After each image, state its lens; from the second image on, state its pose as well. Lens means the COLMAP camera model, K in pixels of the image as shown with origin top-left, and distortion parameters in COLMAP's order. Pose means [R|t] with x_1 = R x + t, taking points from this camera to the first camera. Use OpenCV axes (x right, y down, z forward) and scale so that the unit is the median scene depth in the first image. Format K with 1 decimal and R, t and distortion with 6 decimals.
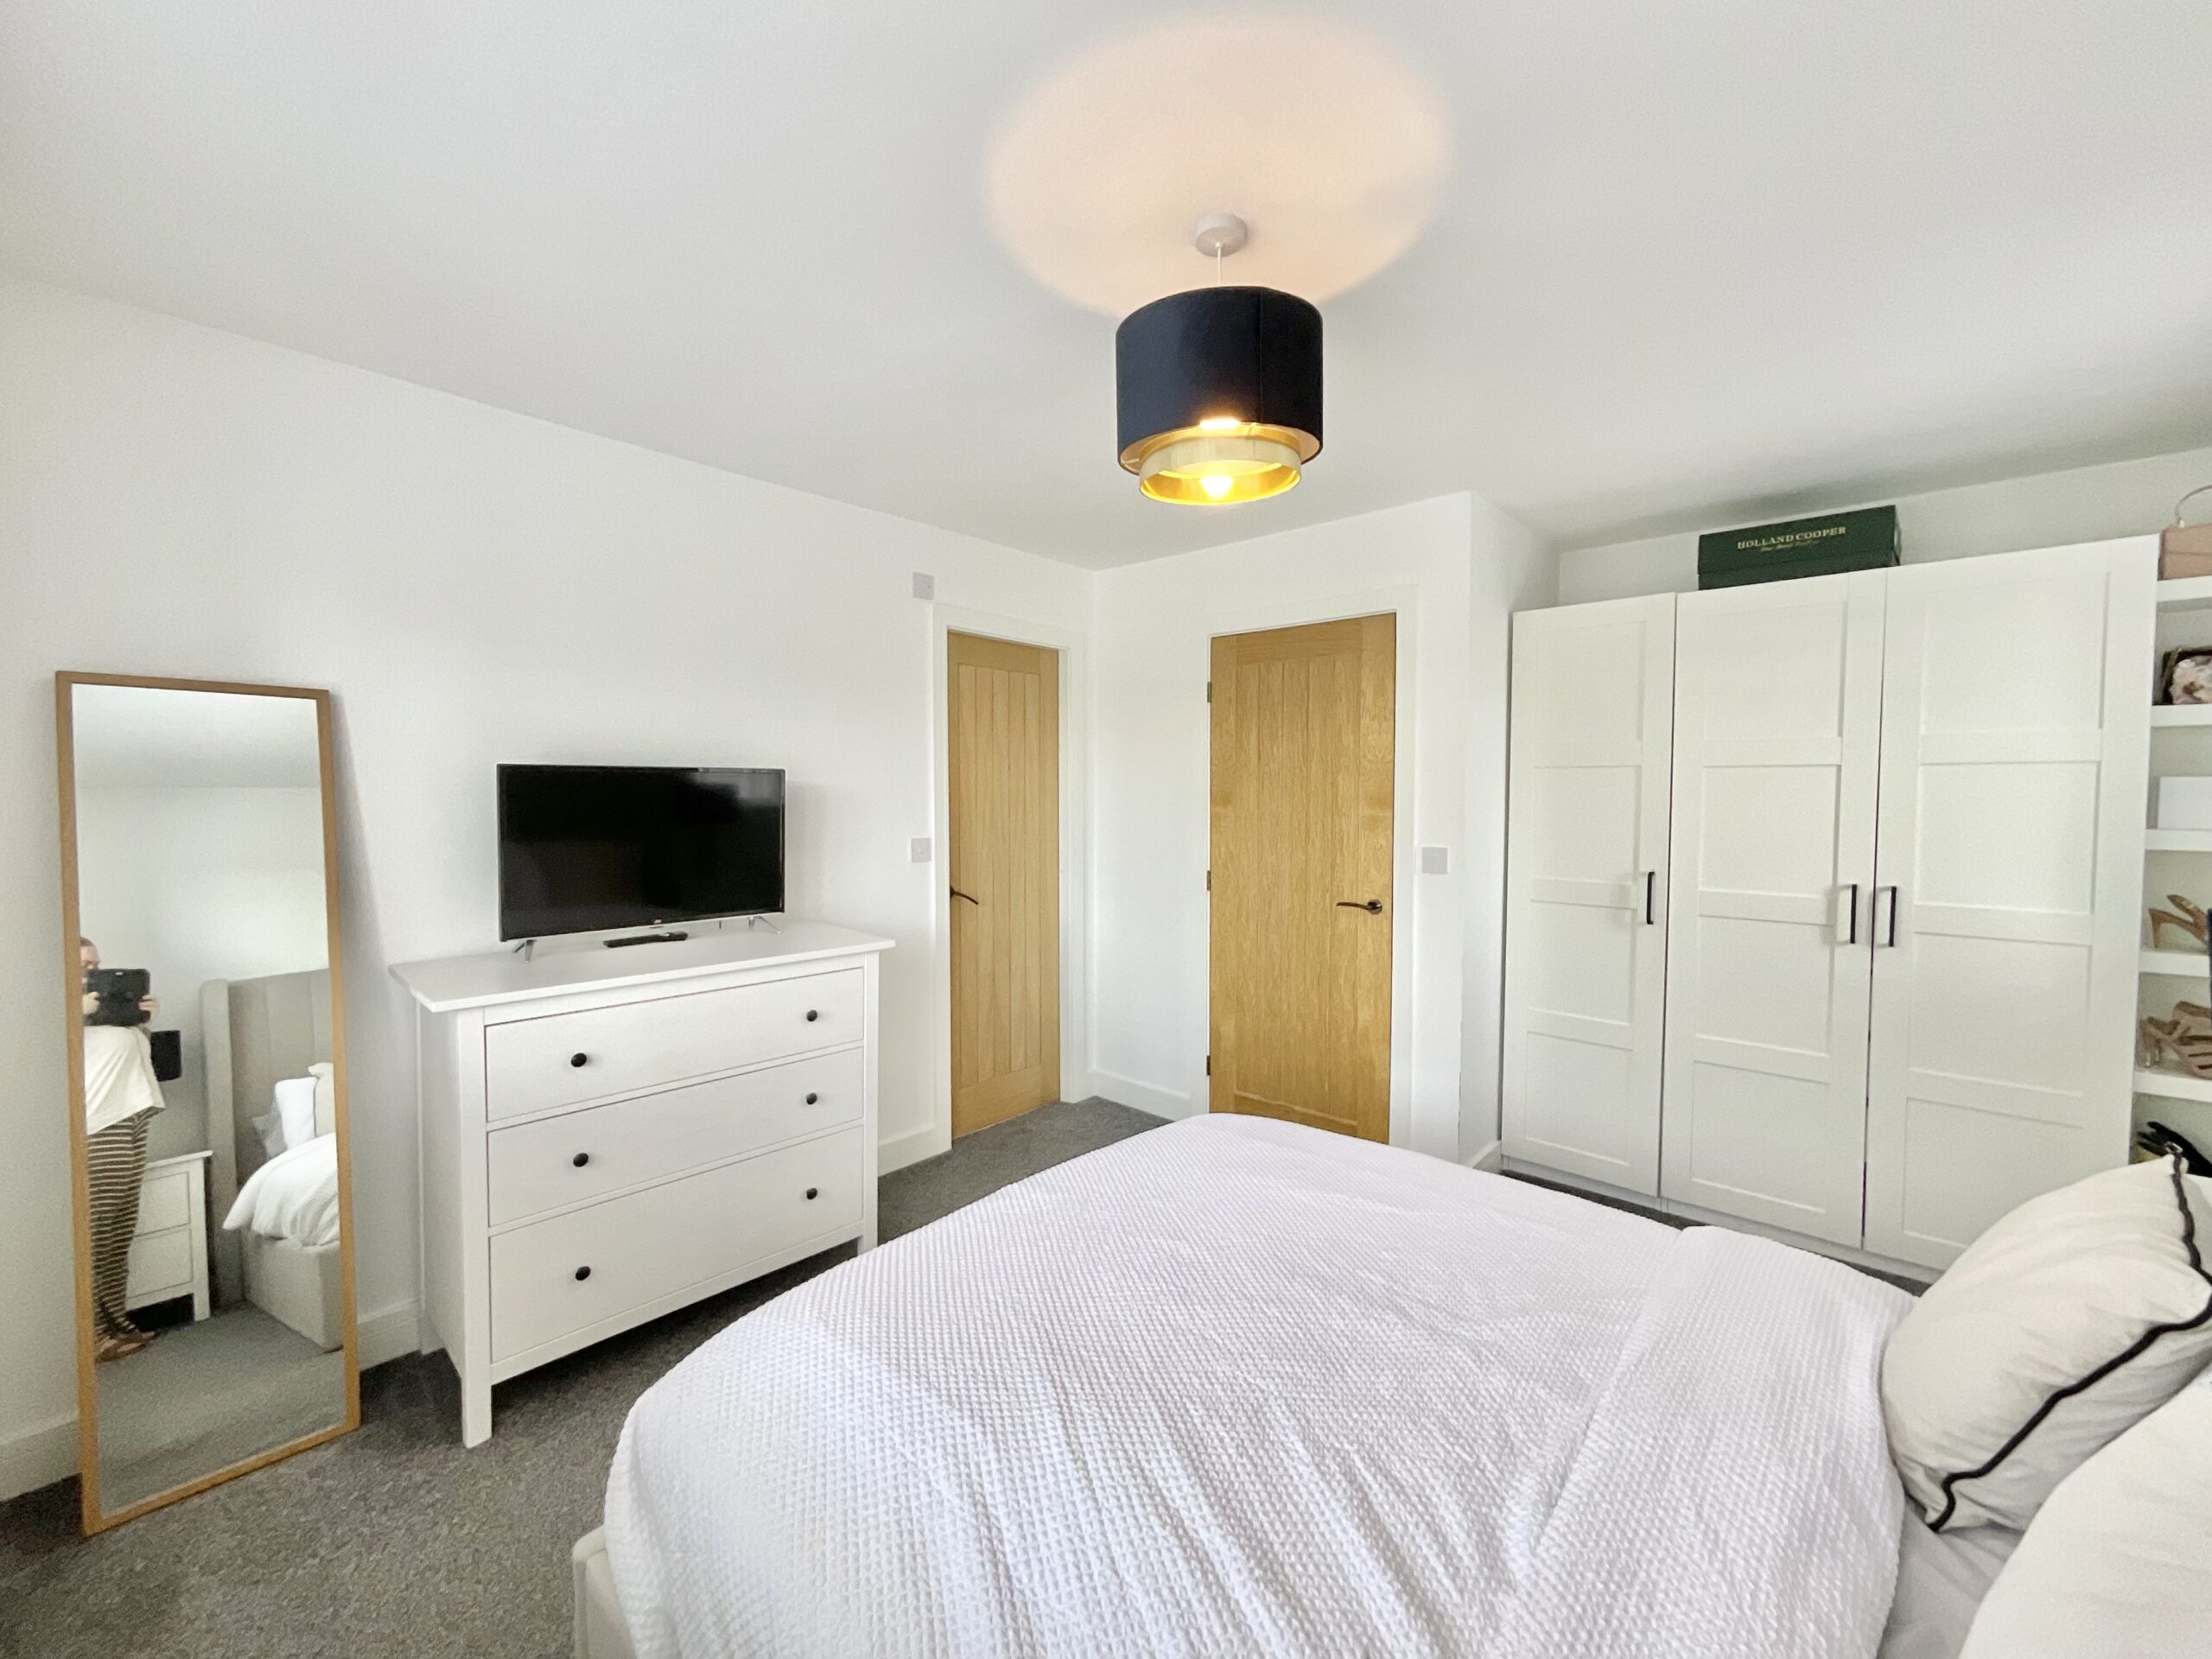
lens RADIAL K [[902.1, 0, 1104.4], [0, 902.1, 828.3], [0, 0, 1]] dist [0.004267, -0.001595]
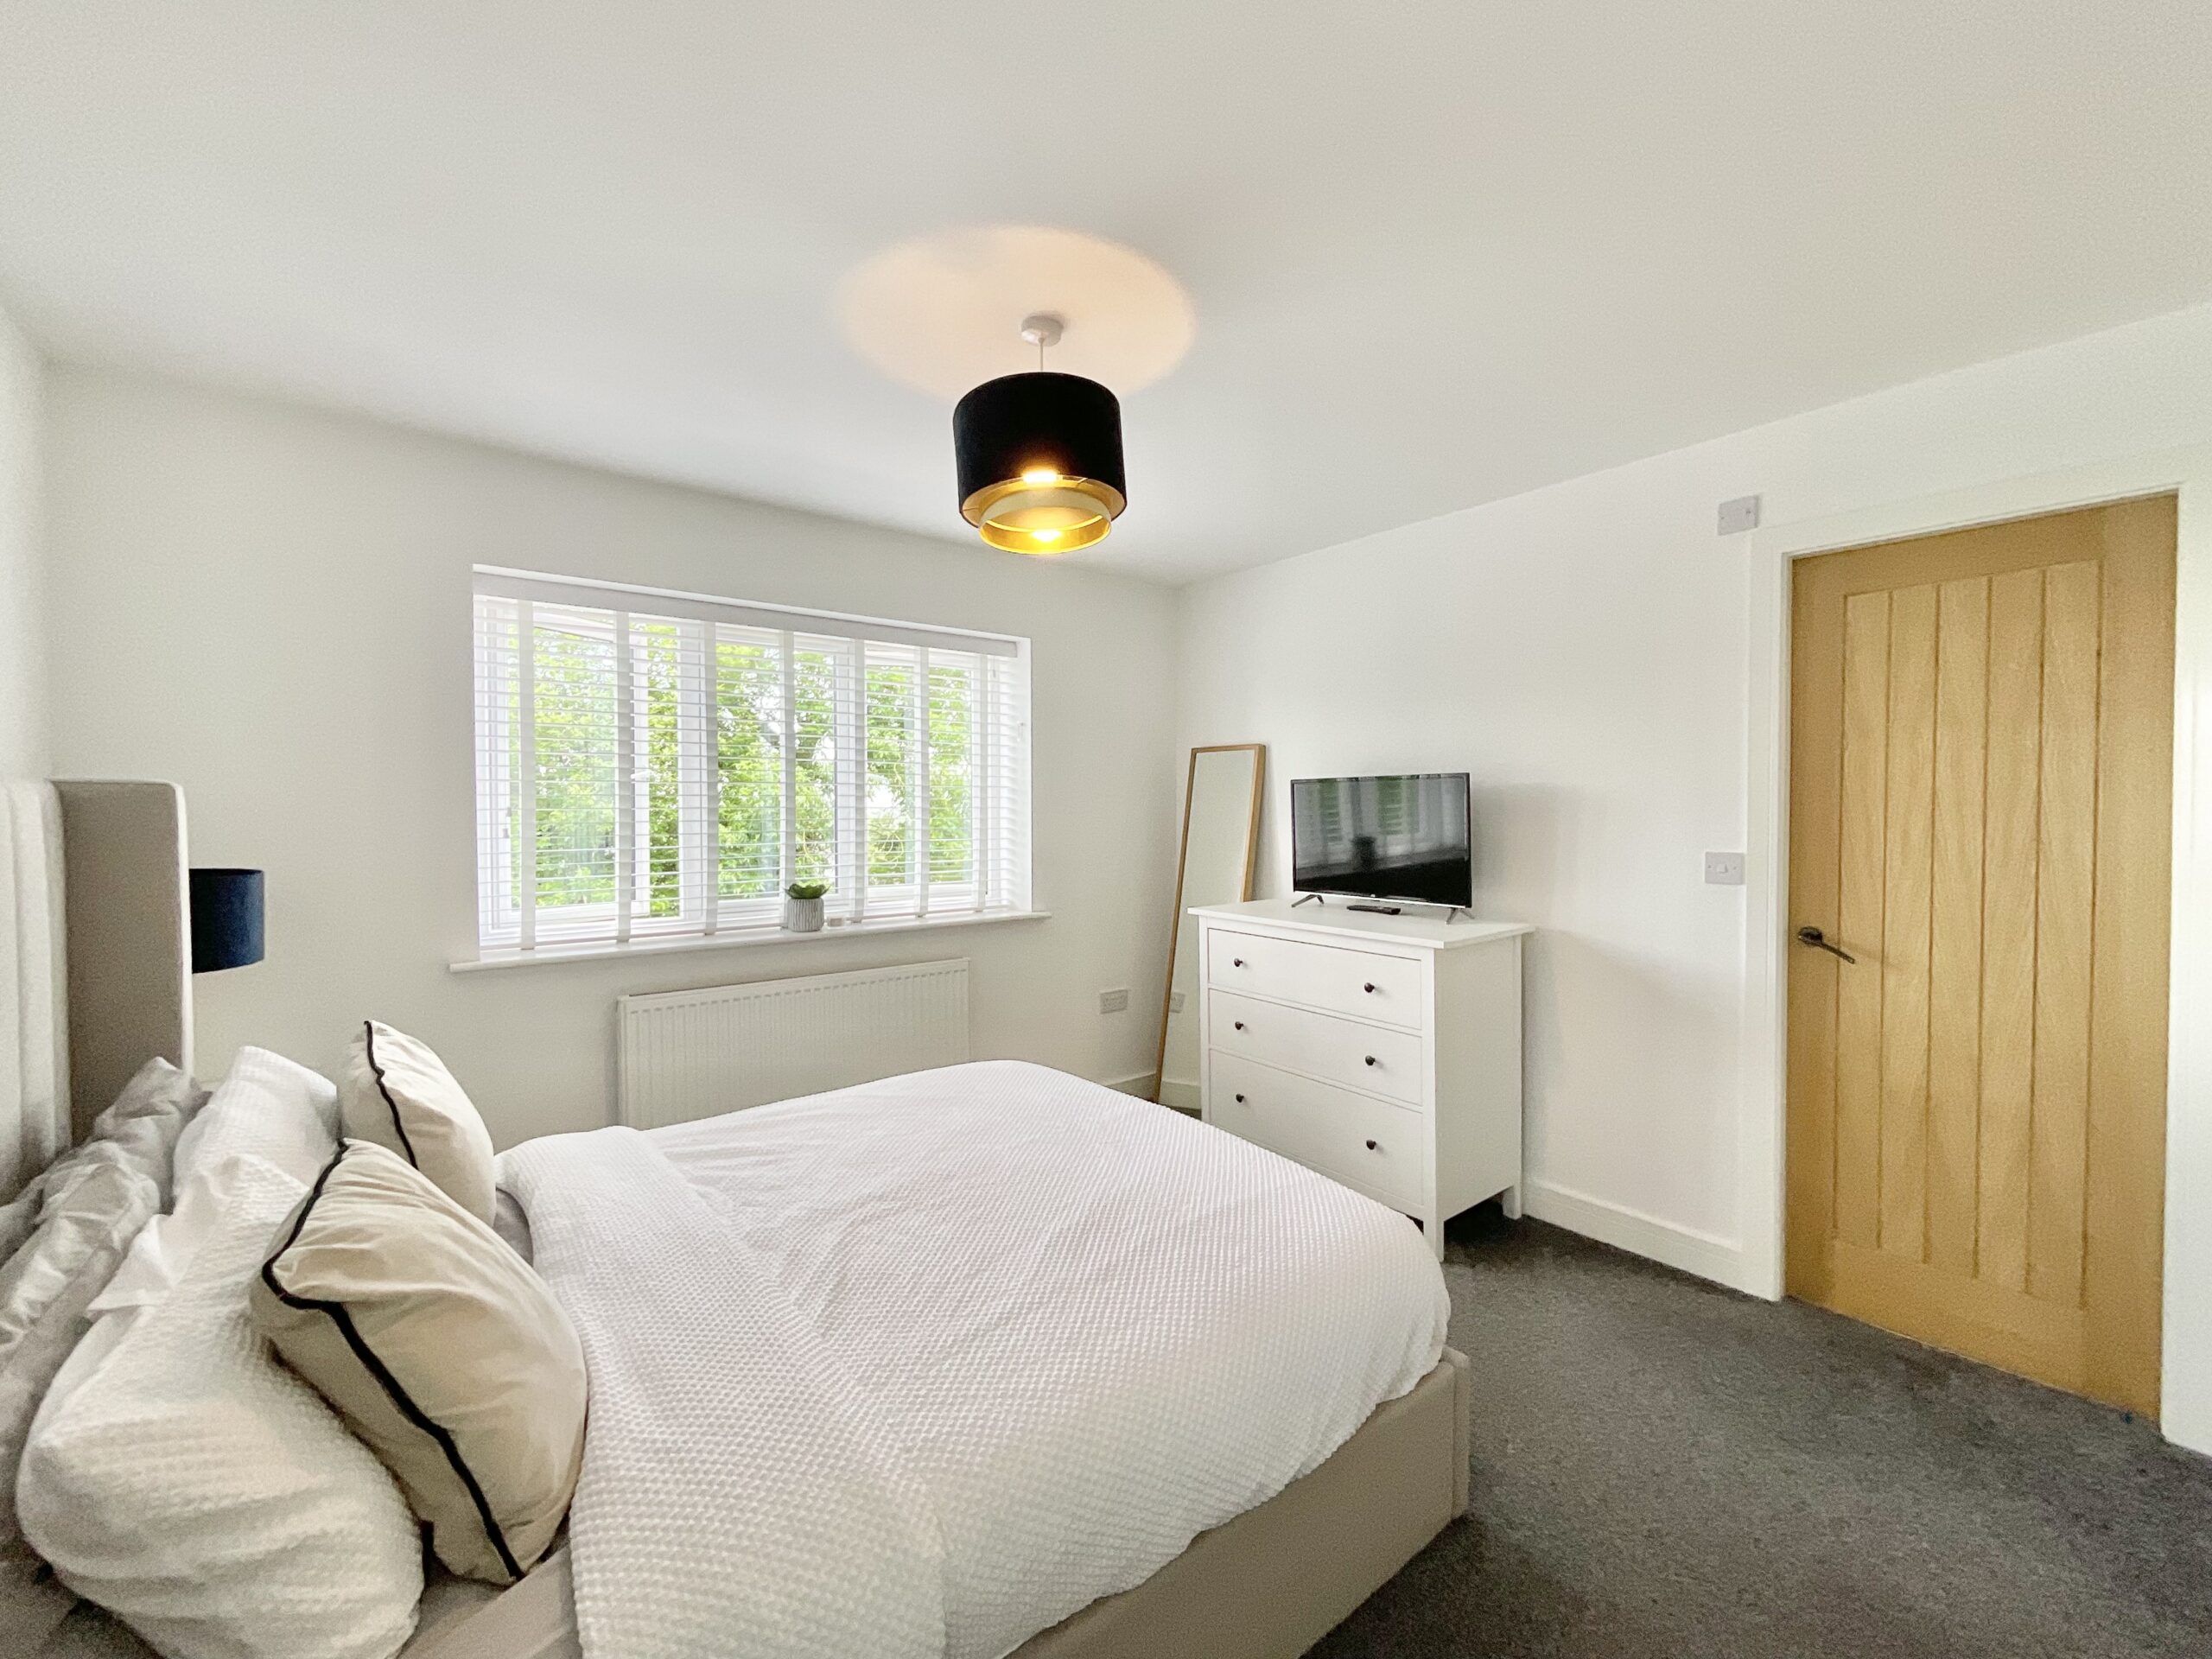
lens RADIAL K [[902.1, 0, 1105.5], [0, 902.1, 826.1], [0, 0, 1]] dist [0.004267, -0.001595]
pose [[-0.166257, 0.010702, -0.986024, 0.688923], [-0.044145, 0.998858, 0.018285, -0.001972], [0.985094, 0.046568, -0.165595, 0.684557]]
